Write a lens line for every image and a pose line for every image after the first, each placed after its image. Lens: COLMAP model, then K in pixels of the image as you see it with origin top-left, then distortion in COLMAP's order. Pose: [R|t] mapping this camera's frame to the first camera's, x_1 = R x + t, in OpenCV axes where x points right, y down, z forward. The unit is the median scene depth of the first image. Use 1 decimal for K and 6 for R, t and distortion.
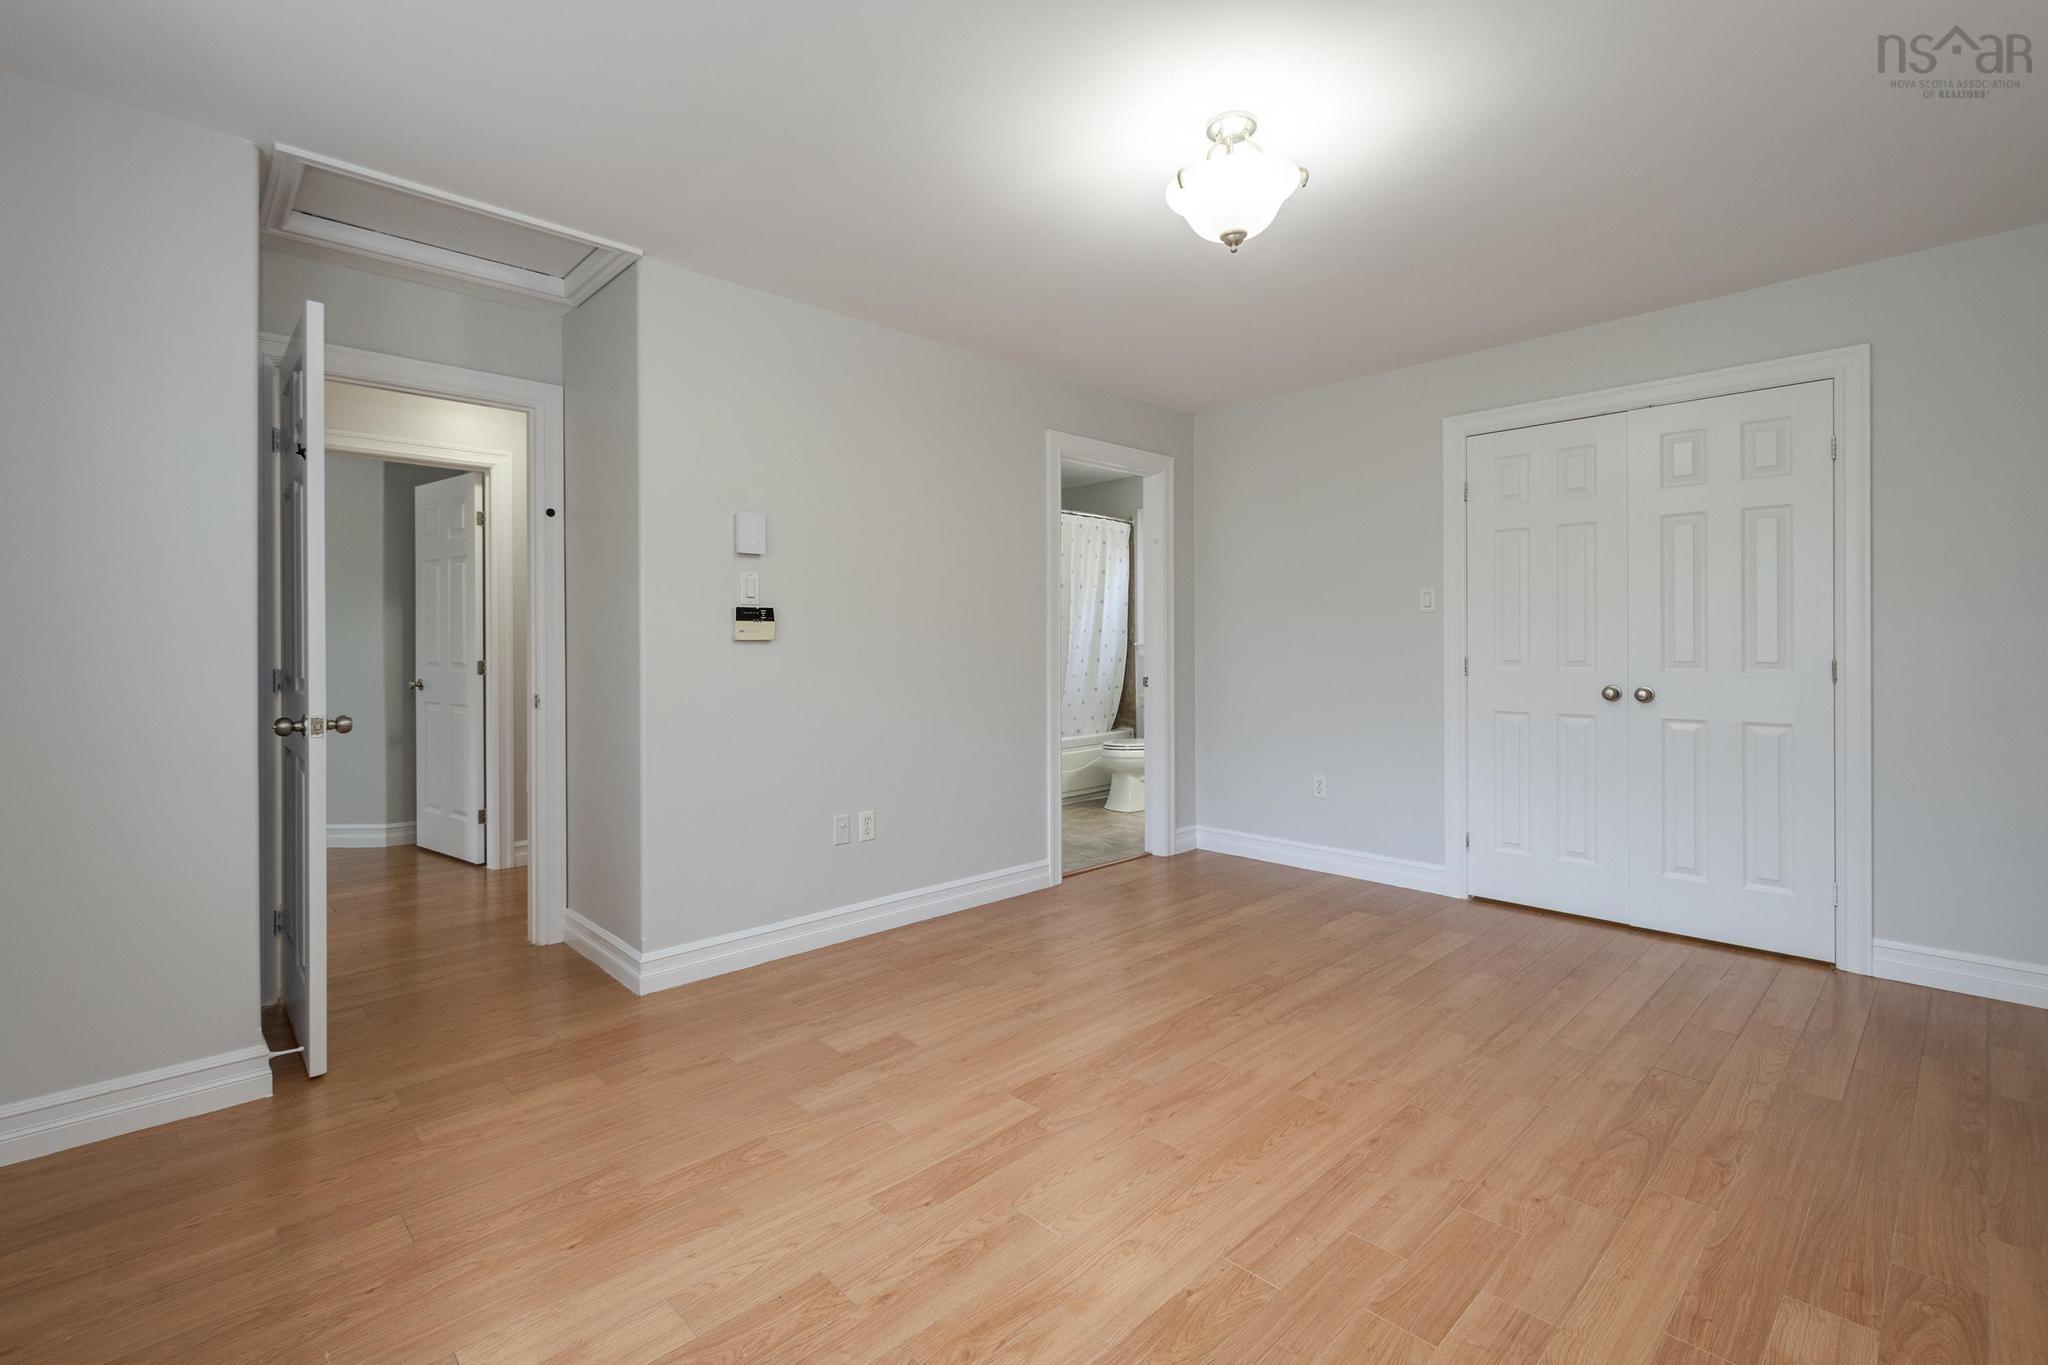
lens RADIAL K [[924.1, 0, 1021.2], [0, 924.1, 642.7], [0, 0, 1]] dist [0.005321, -0.000178]
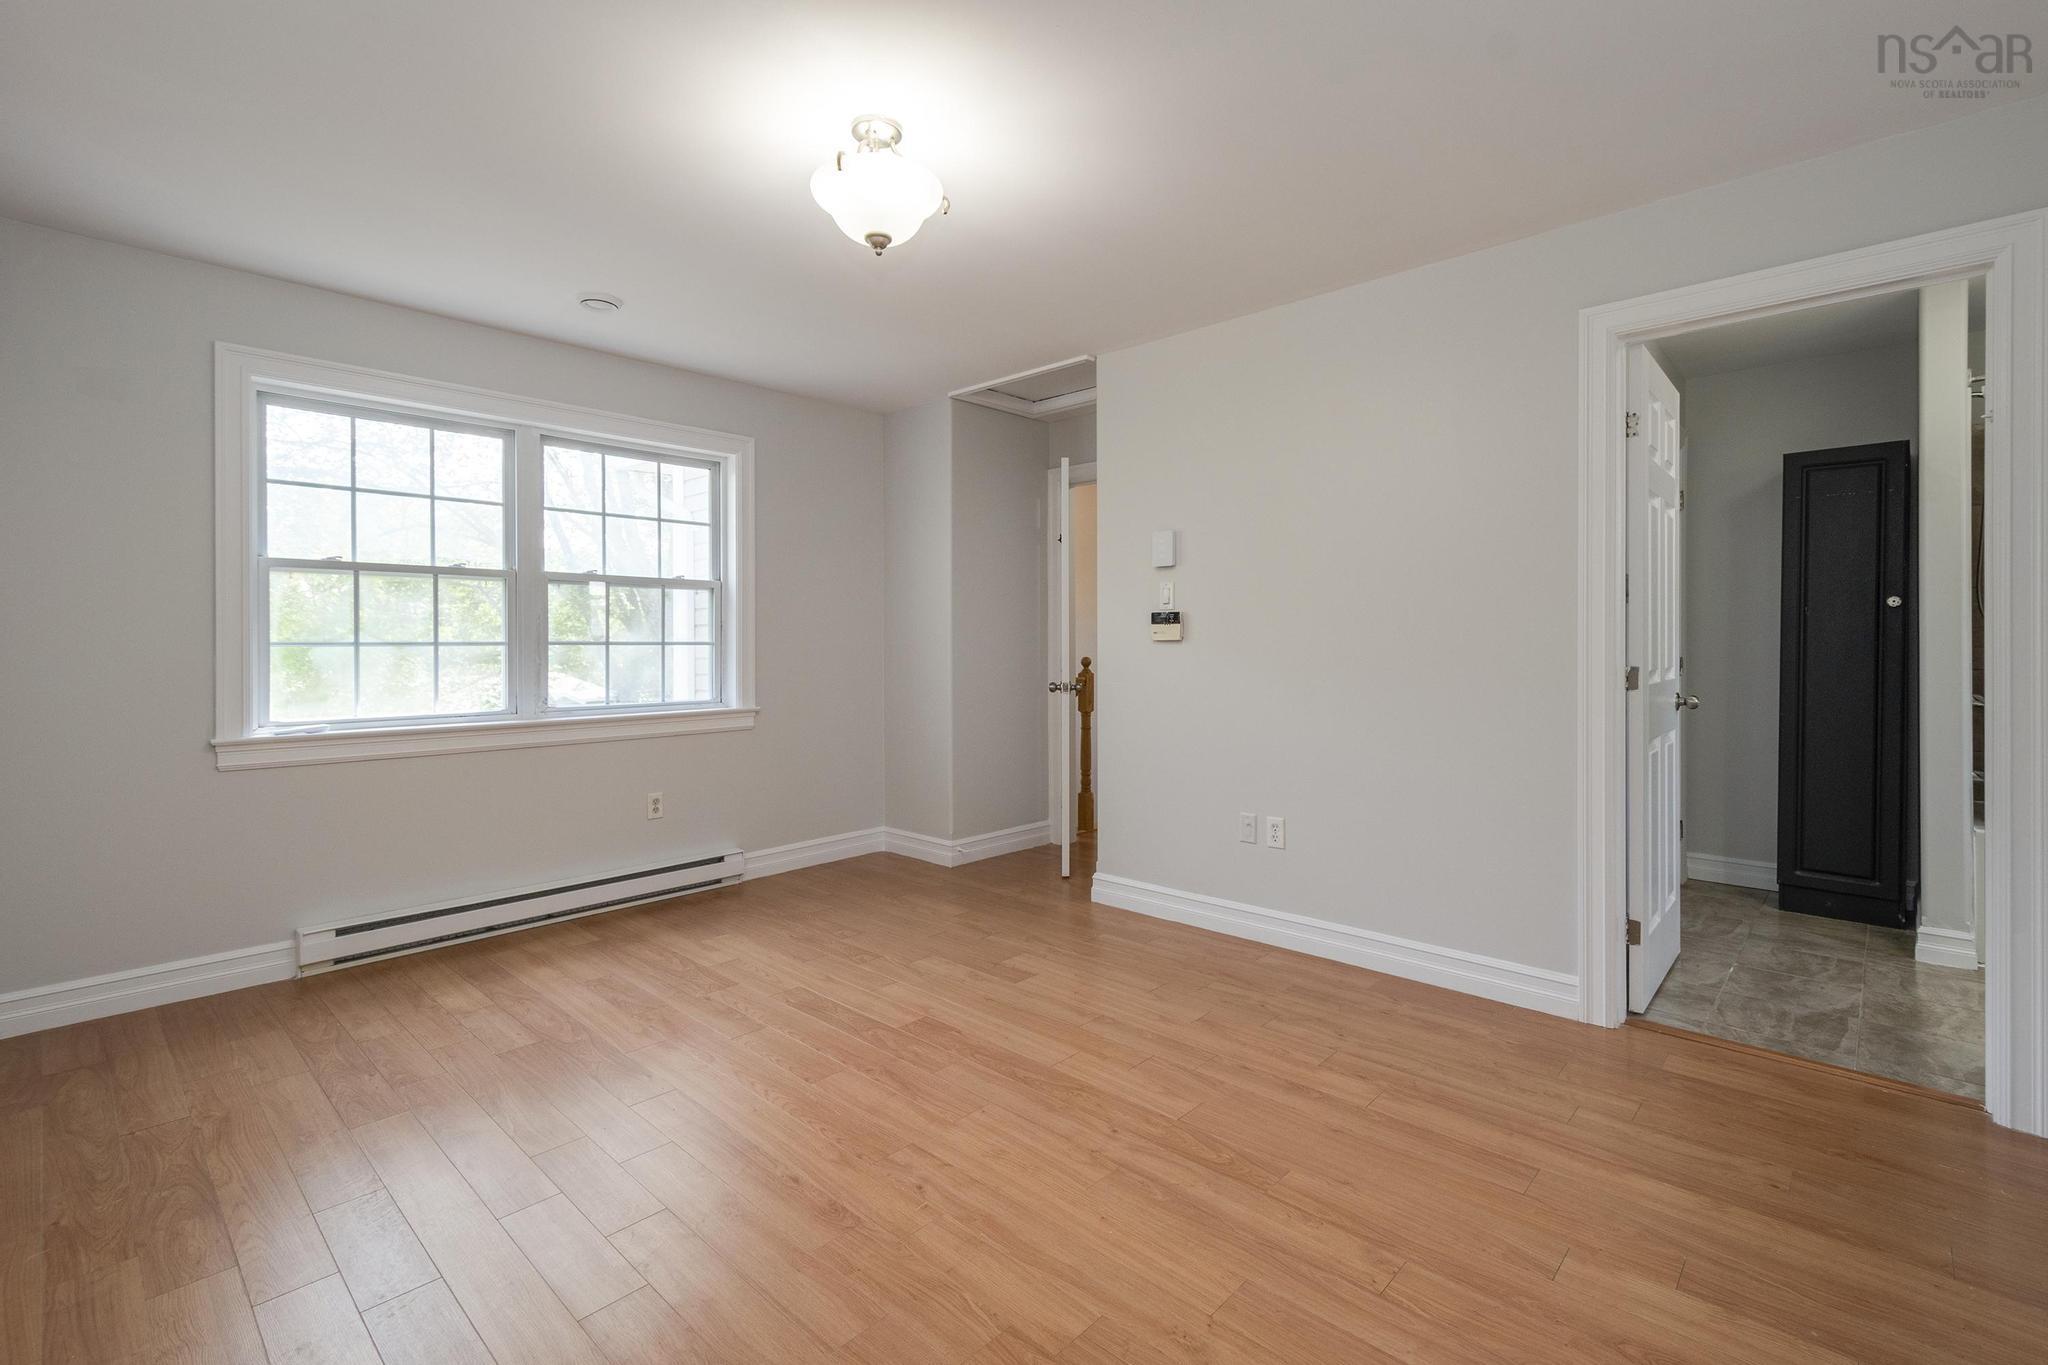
lens RADIAL K [[924.1, 0, 1042.5], [0, 924.1, 641.7], [0, 0, 1]] dist [0.005321, -0.000178]
pose [[0.054421, 0.003574, -0.998512, 0.932843], [0.005242, 0.999979, 0.003865, -0.006862], [0.998504, -0.005445, 0.054401, 0.843249]]
